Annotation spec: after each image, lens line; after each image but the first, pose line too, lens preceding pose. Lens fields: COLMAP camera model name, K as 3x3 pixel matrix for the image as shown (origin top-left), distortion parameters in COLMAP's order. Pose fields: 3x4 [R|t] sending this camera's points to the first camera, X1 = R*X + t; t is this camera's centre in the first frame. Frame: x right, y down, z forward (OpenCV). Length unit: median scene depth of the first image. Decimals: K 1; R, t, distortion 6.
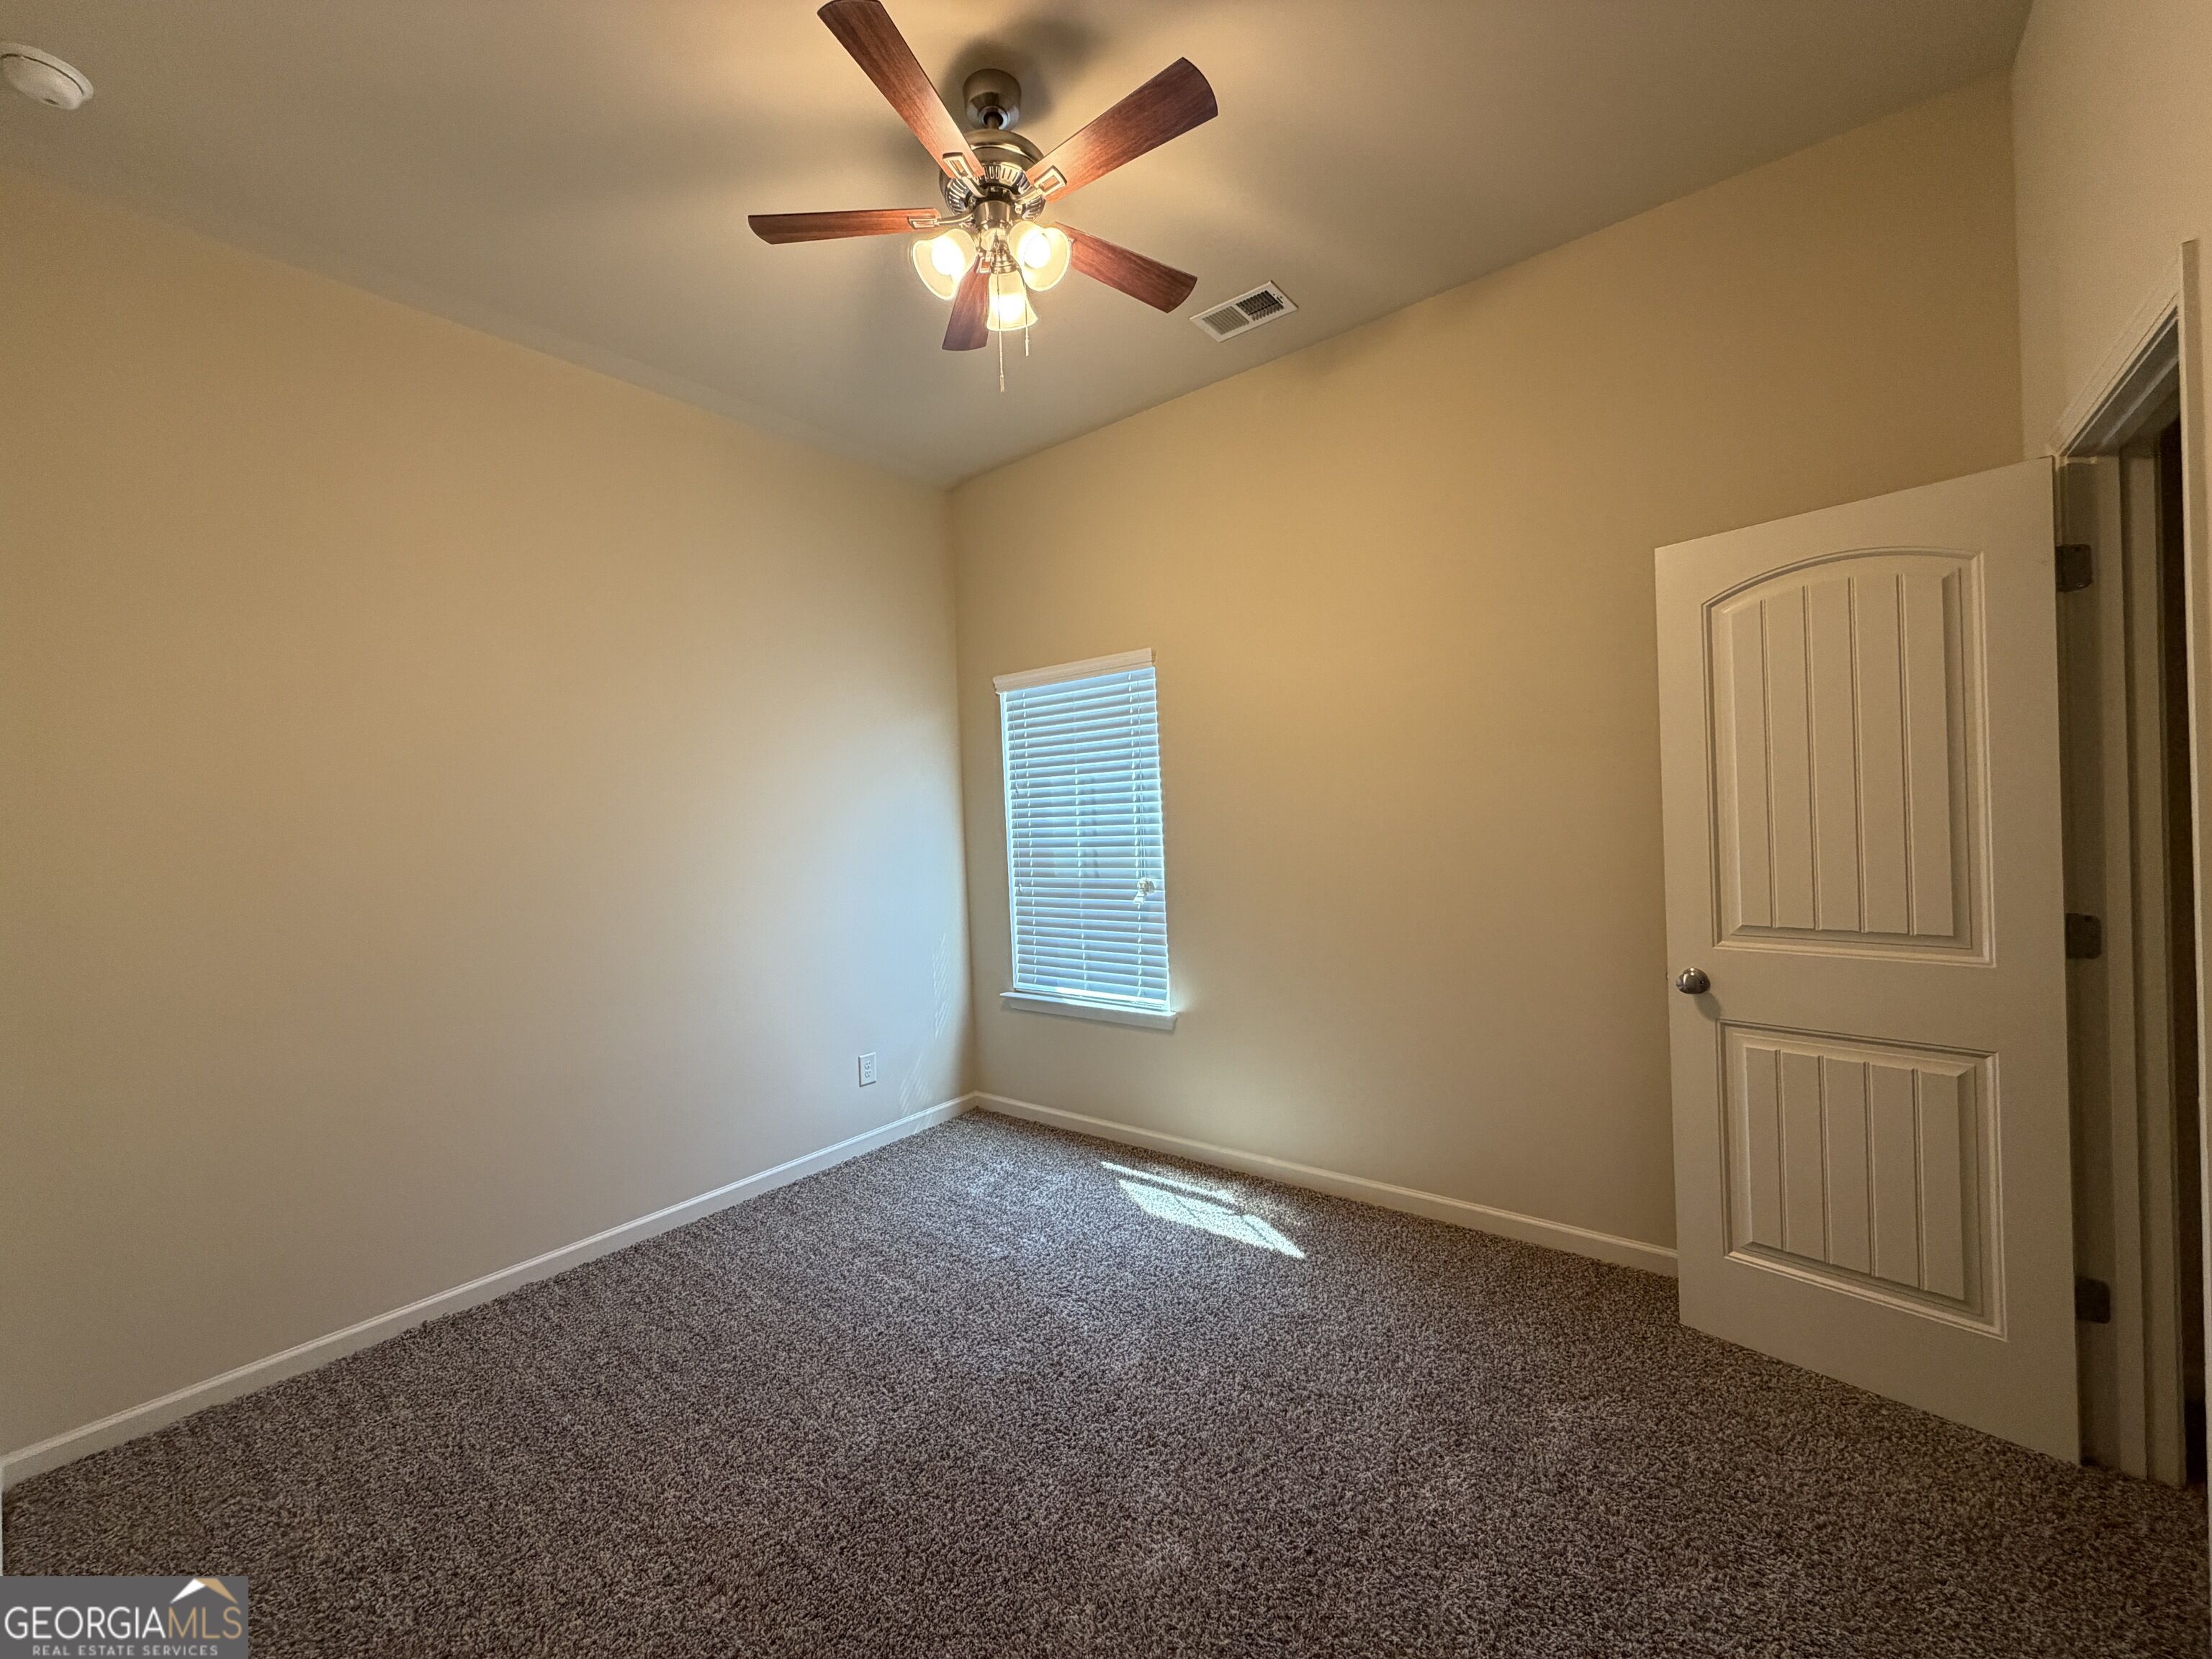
lens RADIAL K [[883.0, 0, 1097.9], [0, 883.0, 832.3], [0, 0, 1]] dist [0.000550, -0.000225]
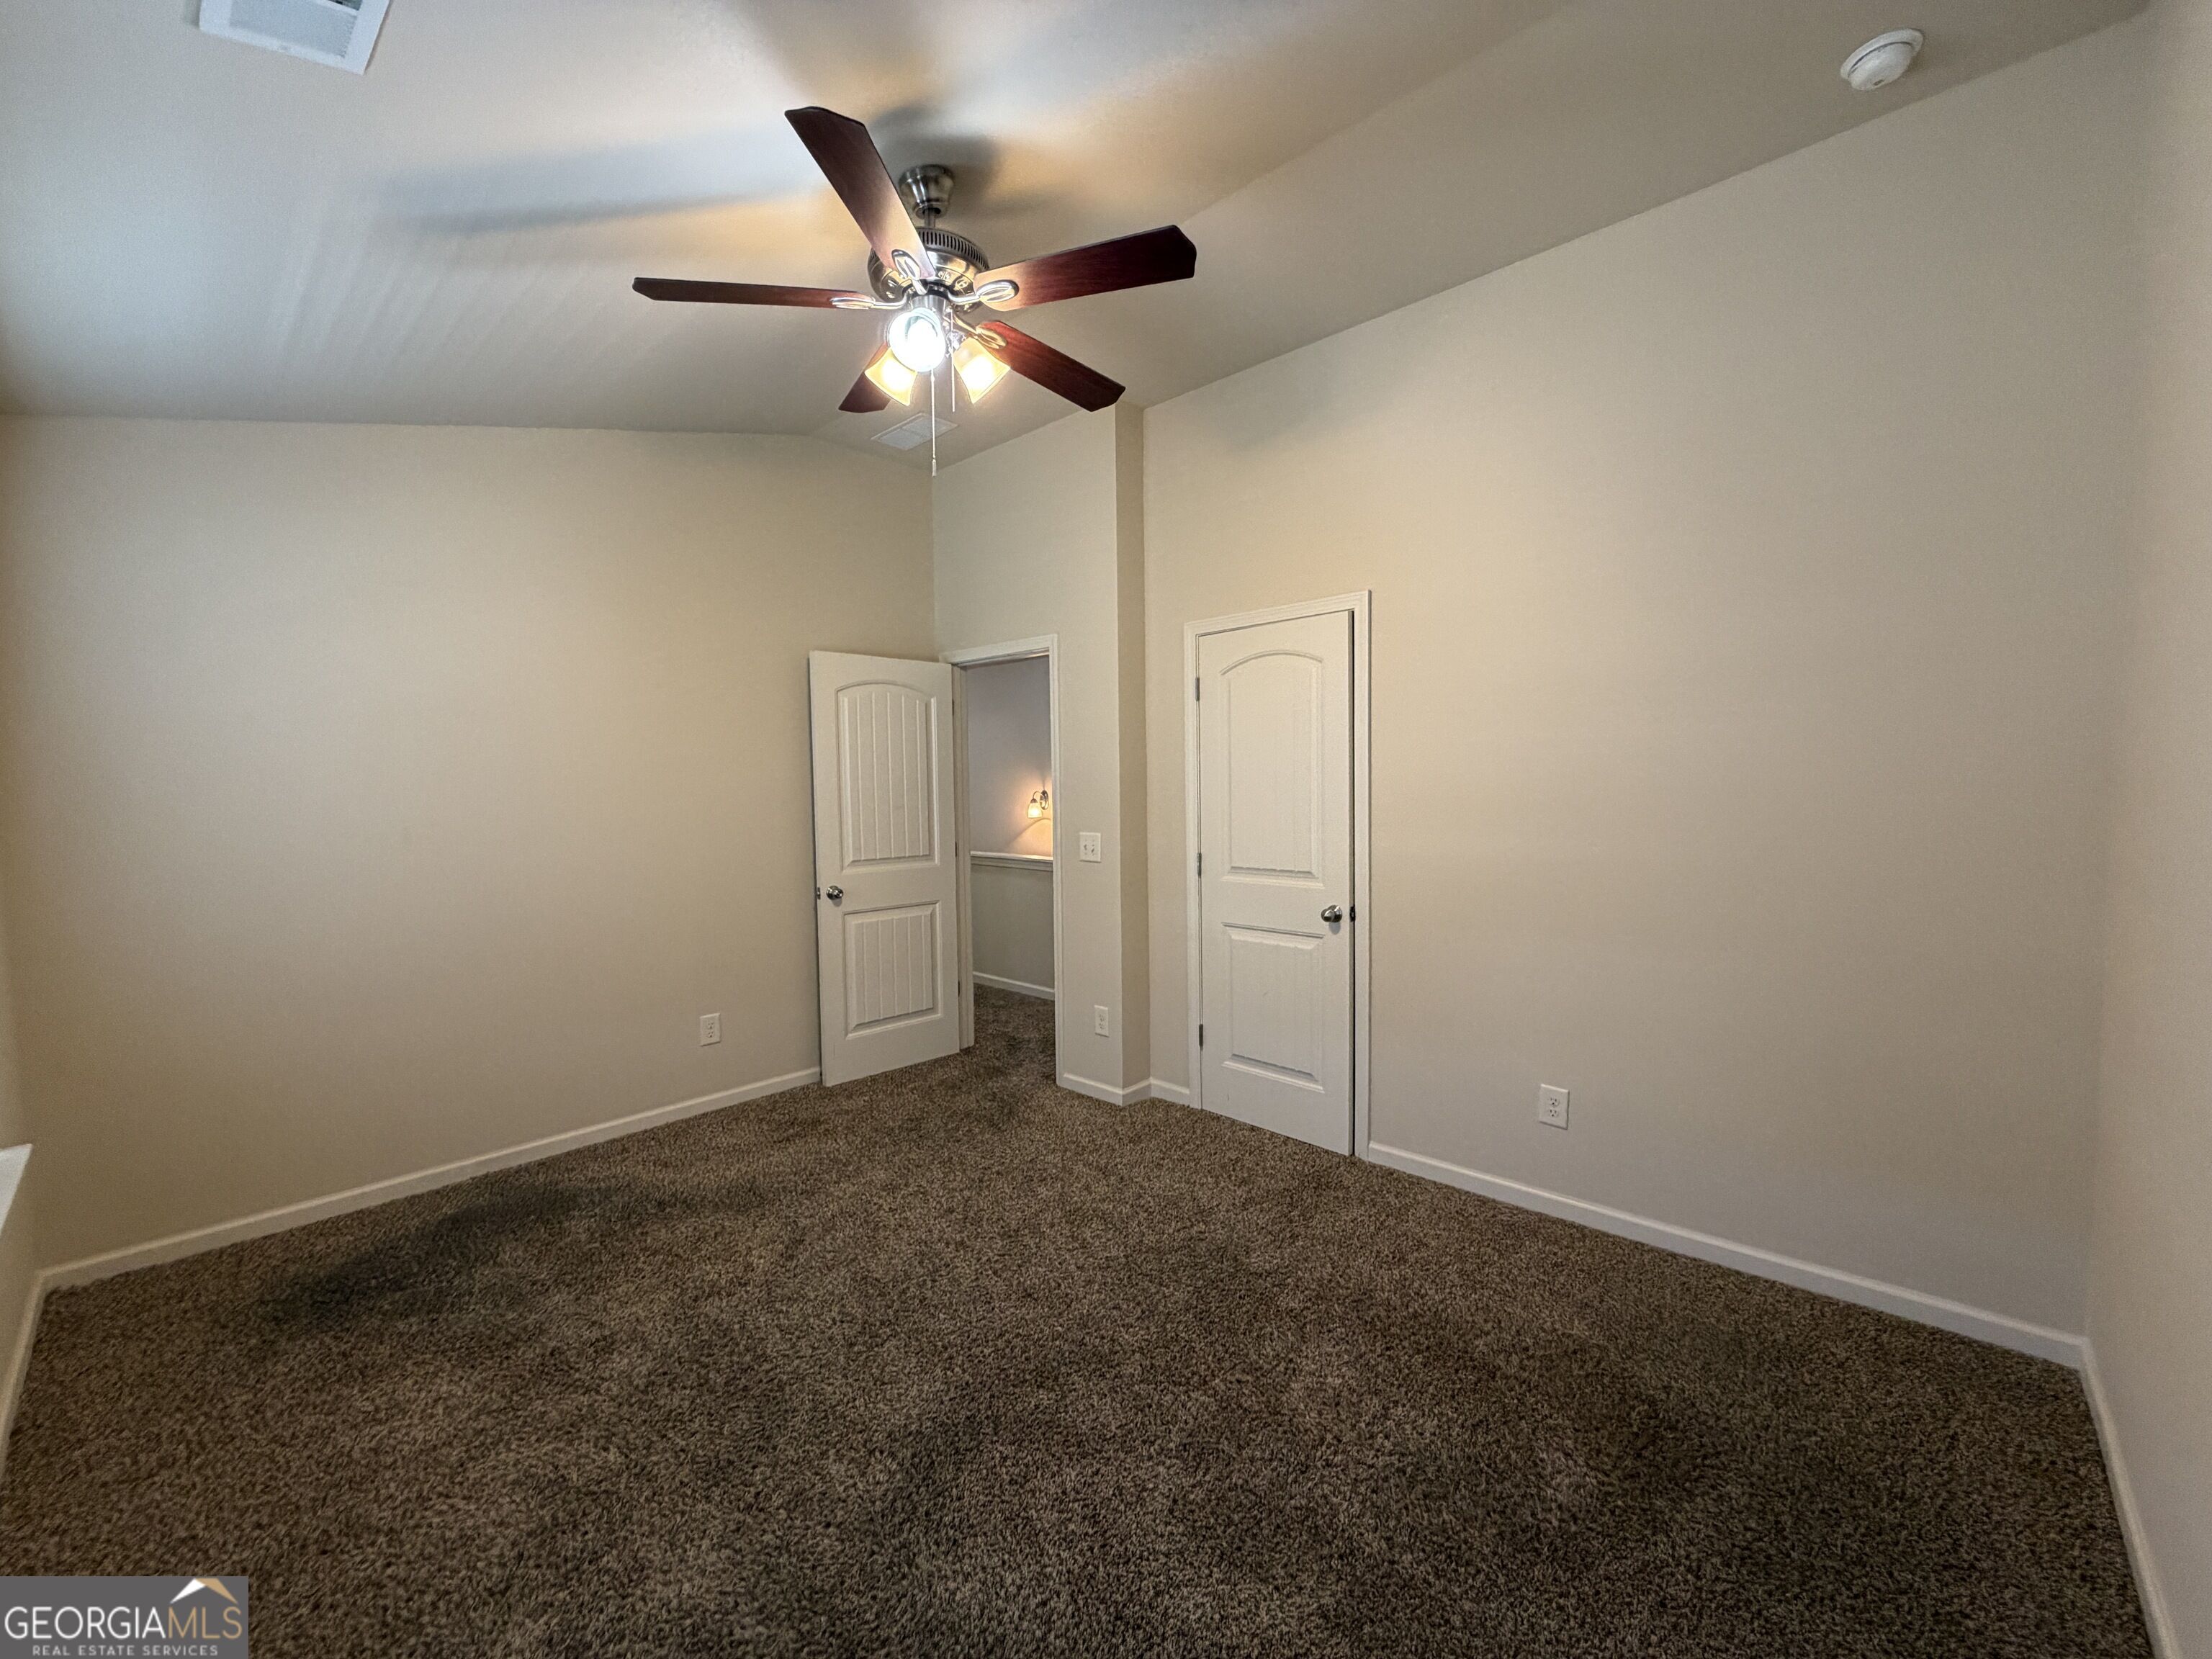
lens RADIAL K [[881.0, 0, 1096.0], [0, 881.0, 834.6], [0, 0, 1]] dist [-0.000078, 0.000103]
pose [[0.071391, -0.009031, 0.997407, -1.160660], [0.022540, 0.999718, 0.007439, 0.047193], [-0.997194, 0.021950, 0.071575, 0.328359]]
